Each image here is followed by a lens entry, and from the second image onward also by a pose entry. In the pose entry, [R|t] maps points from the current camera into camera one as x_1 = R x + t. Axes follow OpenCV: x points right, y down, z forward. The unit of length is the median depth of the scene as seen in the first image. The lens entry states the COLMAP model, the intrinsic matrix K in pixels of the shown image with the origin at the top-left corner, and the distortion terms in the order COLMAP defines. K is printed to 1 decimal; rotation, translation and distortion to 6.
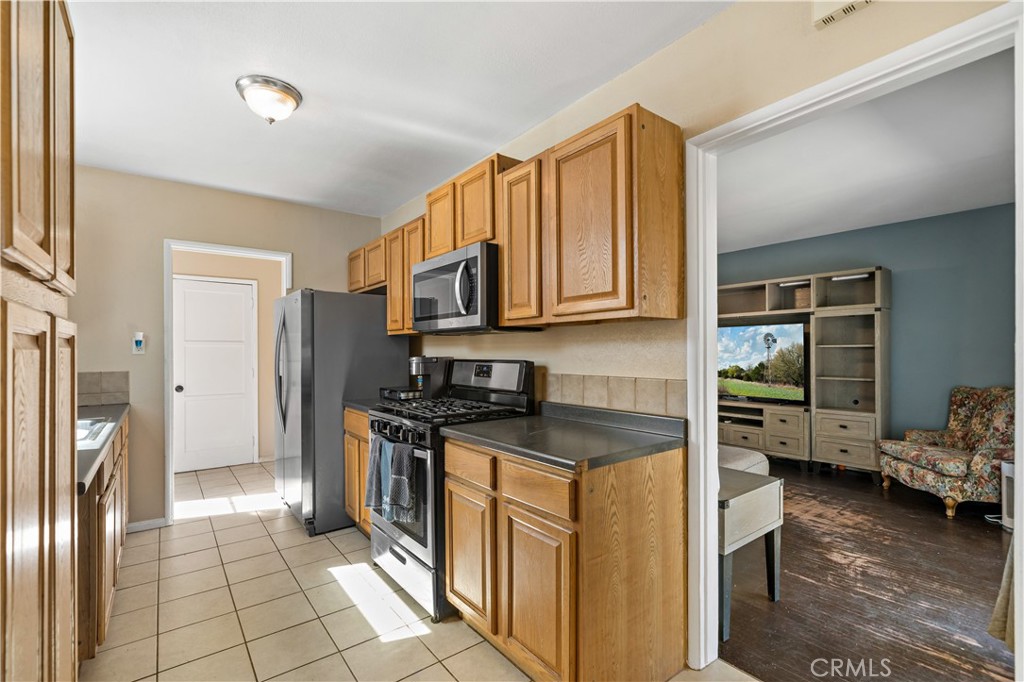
lens RADIAL K [[447.5, 0, 509.8], [0, 447.5, 347.8], [0, 0, 1]] dist [0.000328, -0.000448]
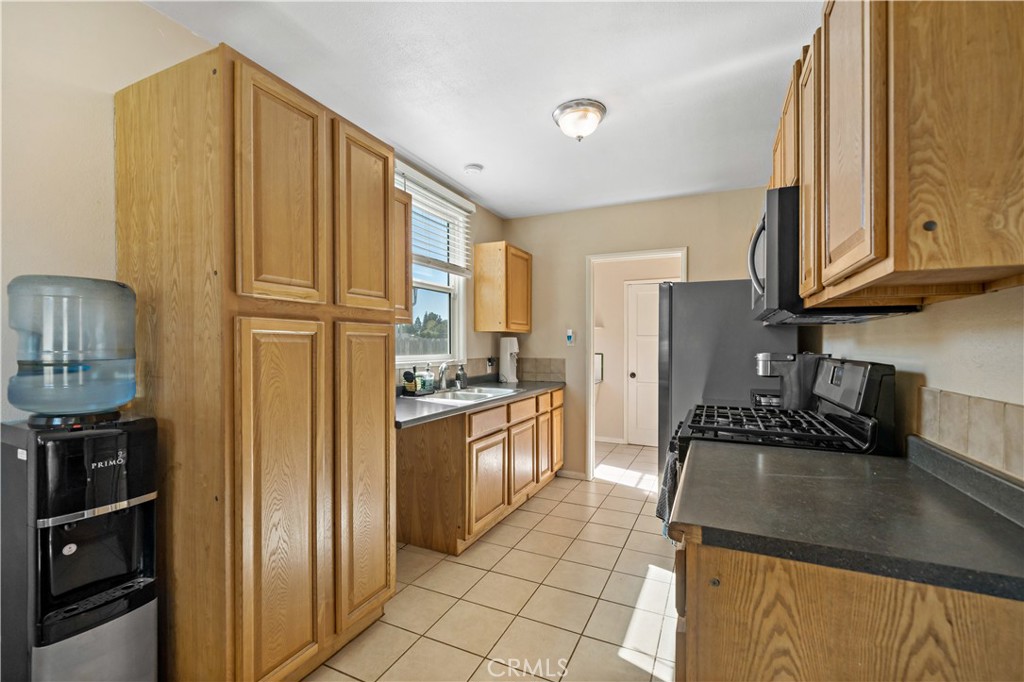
lens RADIAL K [[447.5, 0, 509.8], [0, 447.5, 347.8], [0, 0, 1]] dist [0.000328, -0.000448]
pose [[0.451362, 0.012734, -0.892250, 0.347468], [-0.000508, 0.999902, 0.014014, 0.000964], [0.892341, -0.005872, 0.451324, 0.294145]]
